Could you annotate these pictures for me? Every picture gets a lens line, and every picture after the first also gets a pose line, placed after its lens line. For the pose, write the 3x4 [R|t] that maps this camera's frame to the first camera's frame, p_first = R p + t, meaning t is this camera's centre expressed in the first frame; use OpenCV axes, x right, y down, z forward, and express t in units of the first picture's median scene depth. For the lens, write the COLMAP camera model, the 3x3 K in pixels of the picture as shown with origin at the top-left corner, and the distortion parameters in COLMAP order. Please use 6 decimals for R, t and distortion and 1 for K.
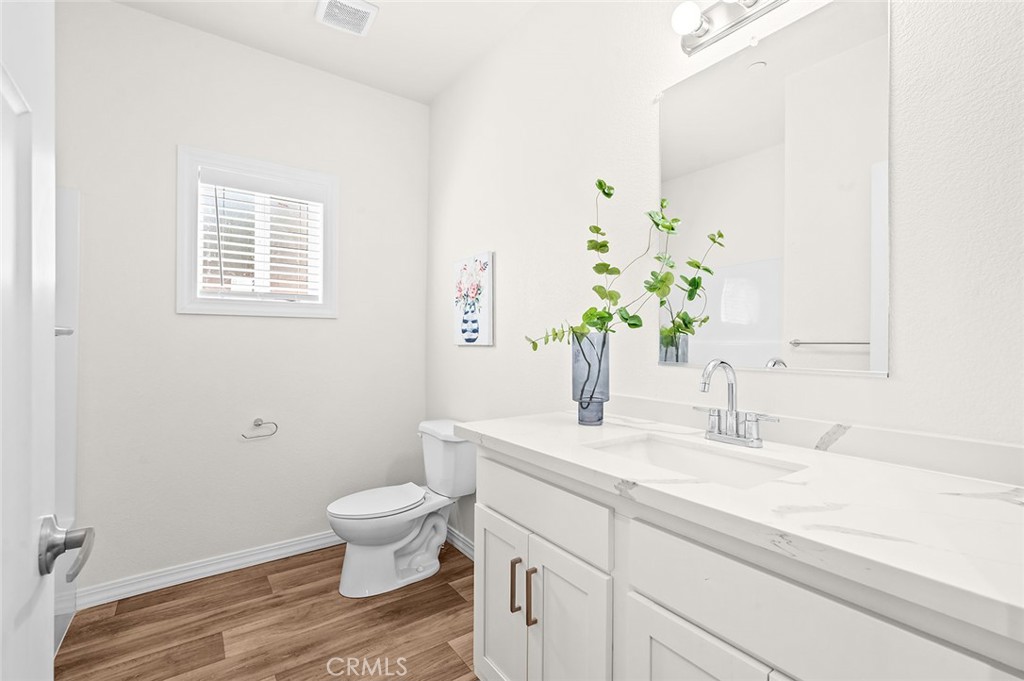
lens RADIAL K [[461.6, 0, 511.5], [0, 461.6, 341.1], [0, 0, 1]] dist [-0.004663, 0.001742]
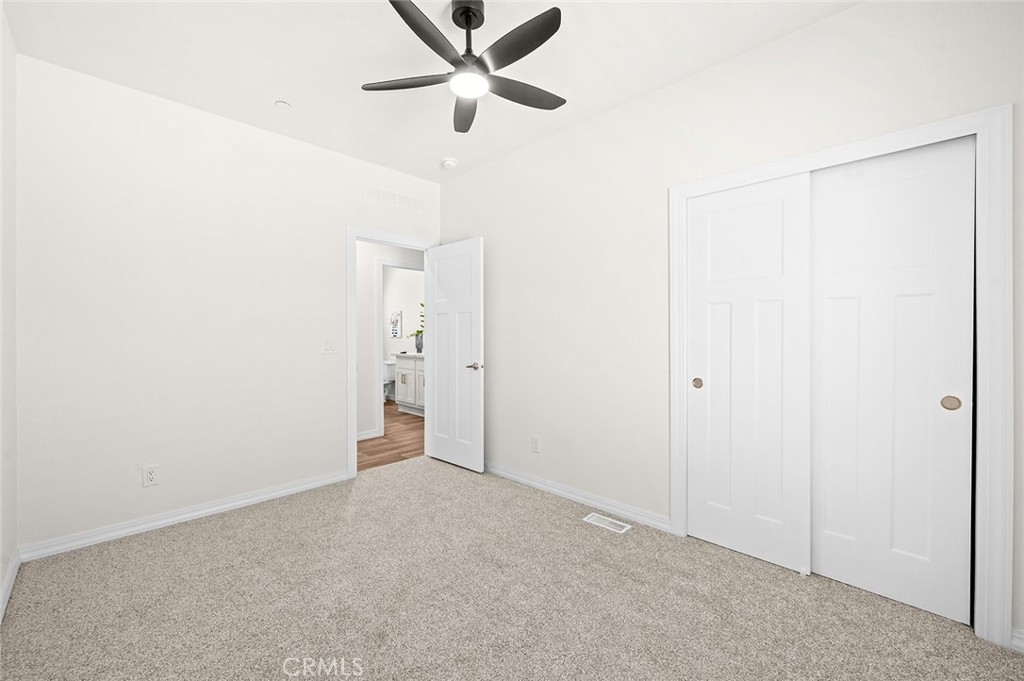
lens RADIAL K [[414.0, 0, 512.6], [0, 414.0, 336.3], [0, 0, 1]] dist [-0.002334, -0.000410]
pose [[0.984124, -0.008432, 0.177283, 0.236267], [0.007255, 0.999947, 0.007285, -0.015692], [-0.177336, -0.005883, 0.984133, -2.272051]]
